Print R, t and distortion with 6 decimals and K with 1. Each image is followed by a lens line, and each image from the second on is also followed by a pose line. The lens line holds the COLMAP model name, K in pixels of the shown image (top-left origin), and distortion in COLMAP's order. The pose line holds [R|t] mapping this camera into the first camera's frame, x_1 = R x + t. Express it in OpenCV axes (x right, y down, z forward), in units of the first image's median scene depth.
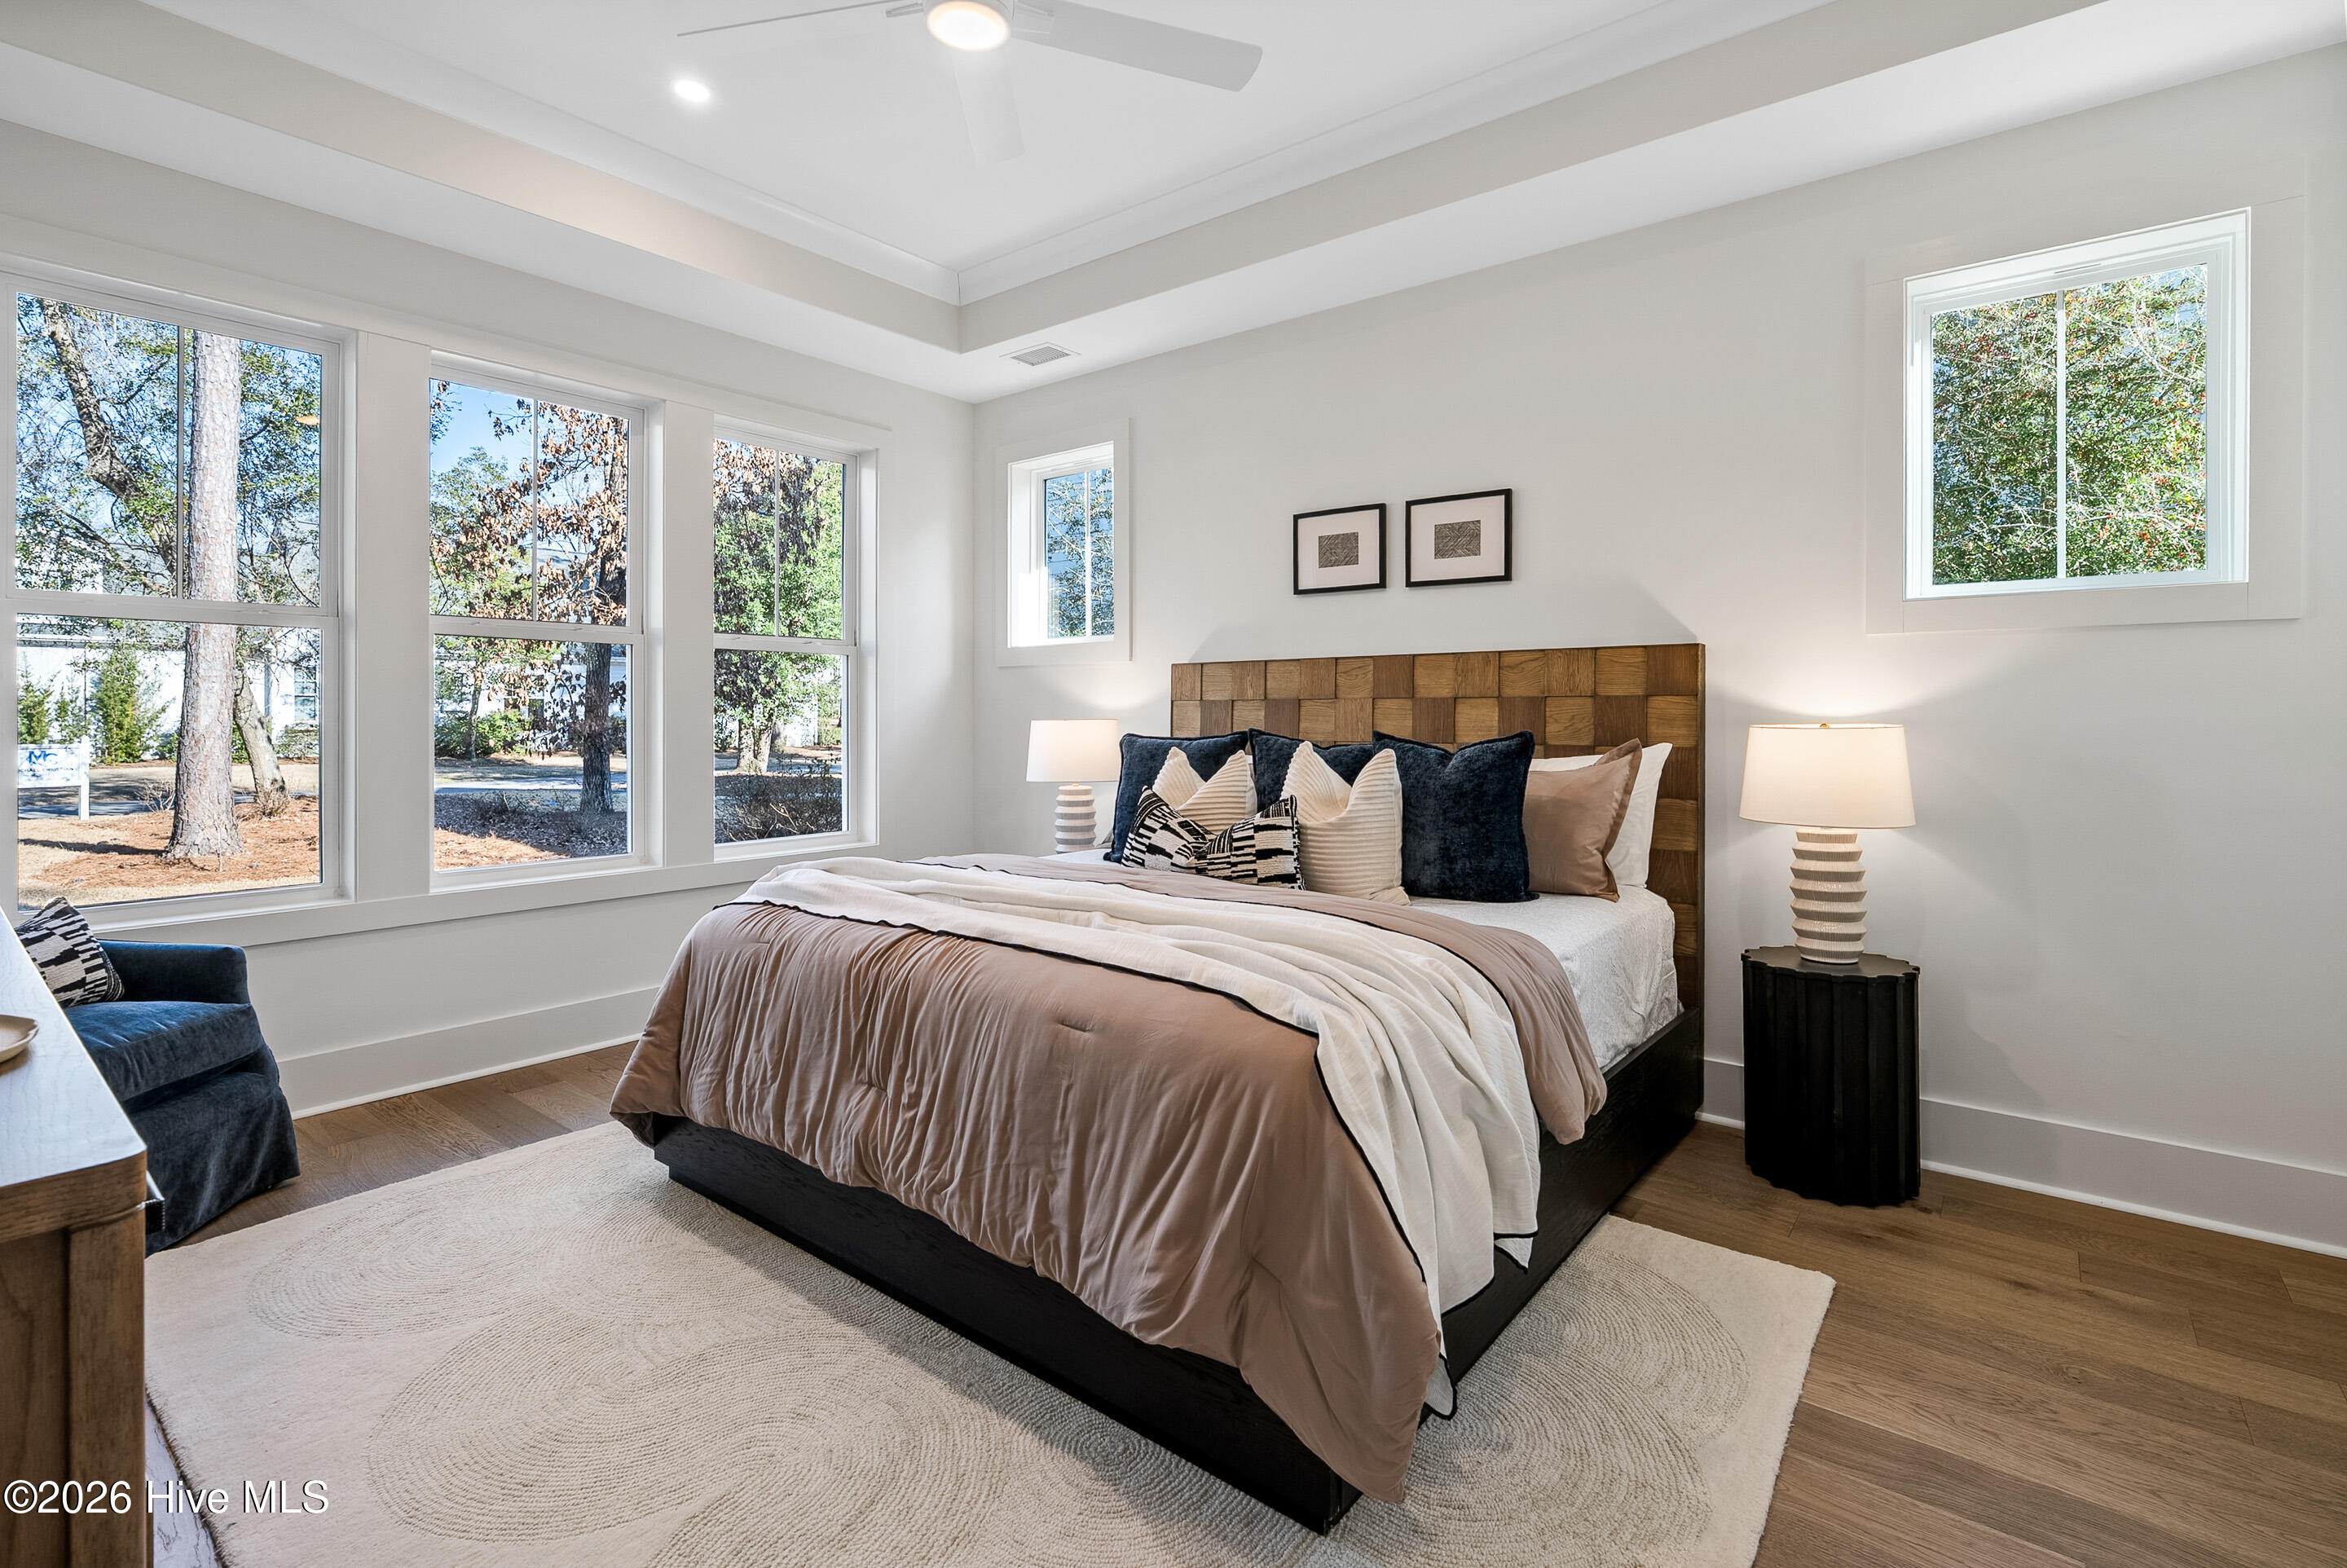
lens RADIAL K [[1078.2, 0, 1169.3], [0, 1078.2, 715.4], [0, 0, 1]] dist [-0.011839, 0.005000]
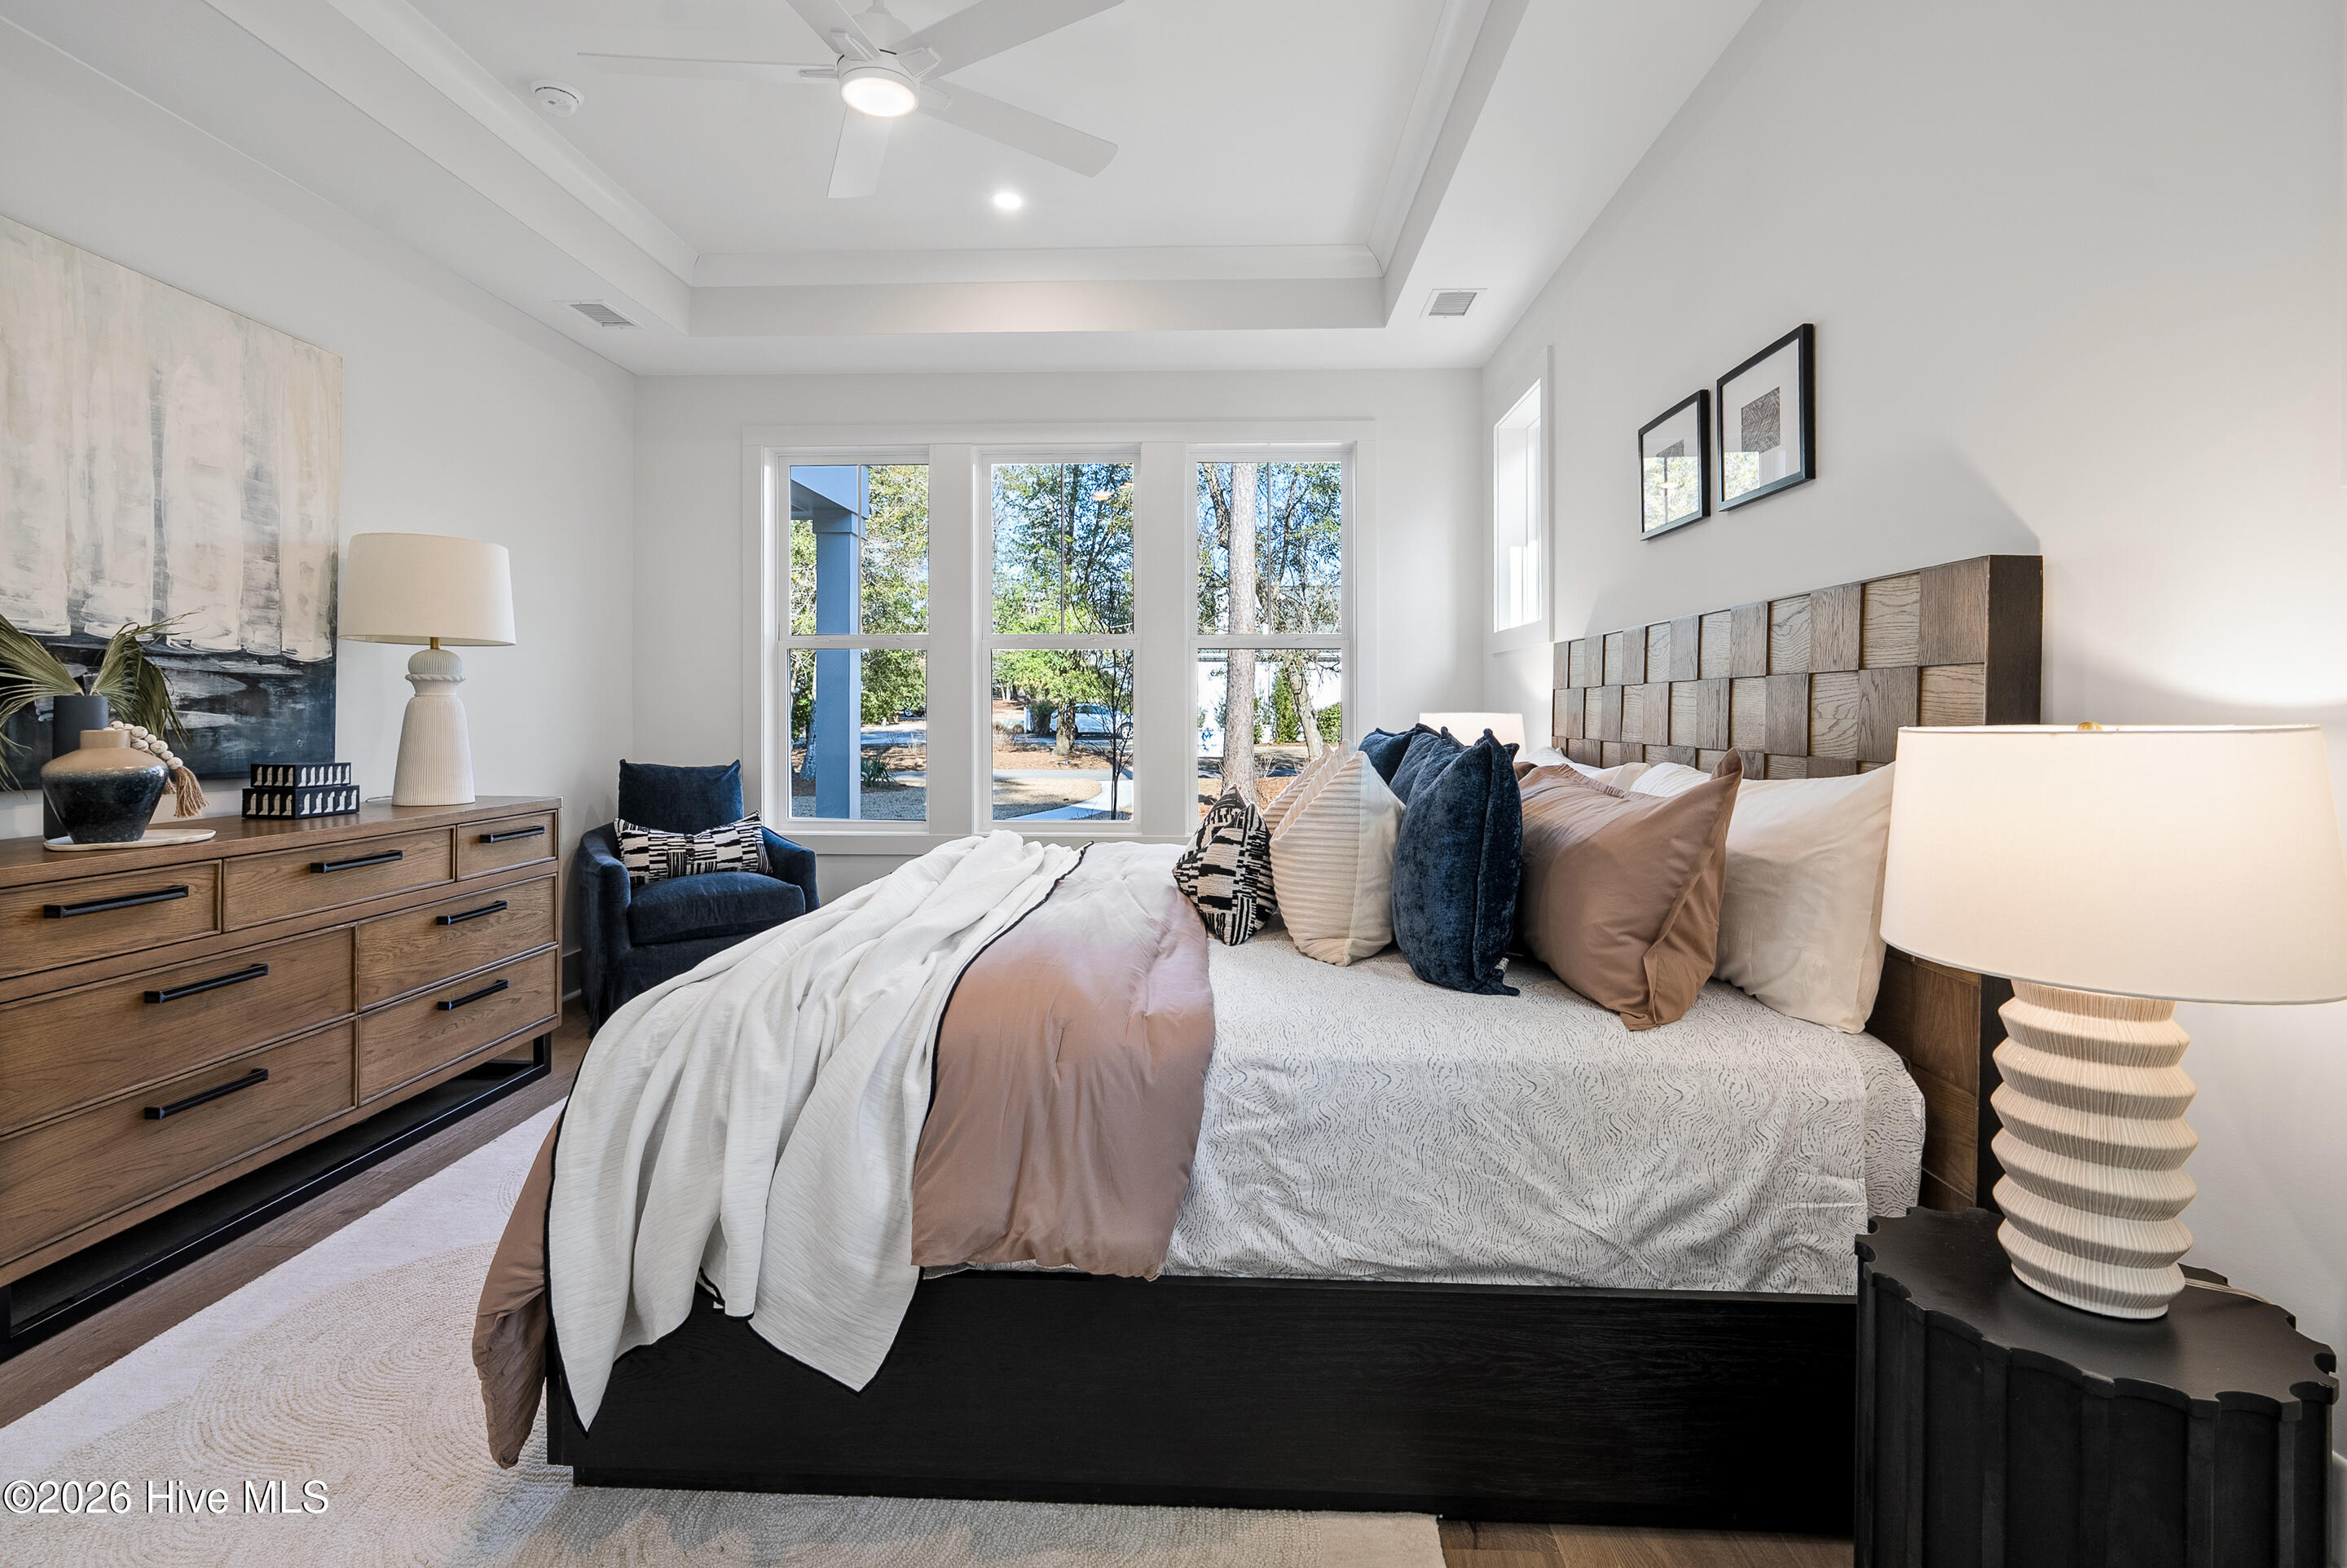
lens RADIAL K [[1078.2, 0, 1179.5], [0, 1078.2, 708.9], [0, 0, 1]] dist [-0.011839, 0.005000]
pose [[0.597636, 0.001413, -0.801766, 0.644070], [-0.002574, 0.999997, -0.000156, 0.002020], [0.801763, 0.002157, 0.597638, 0.406920]]
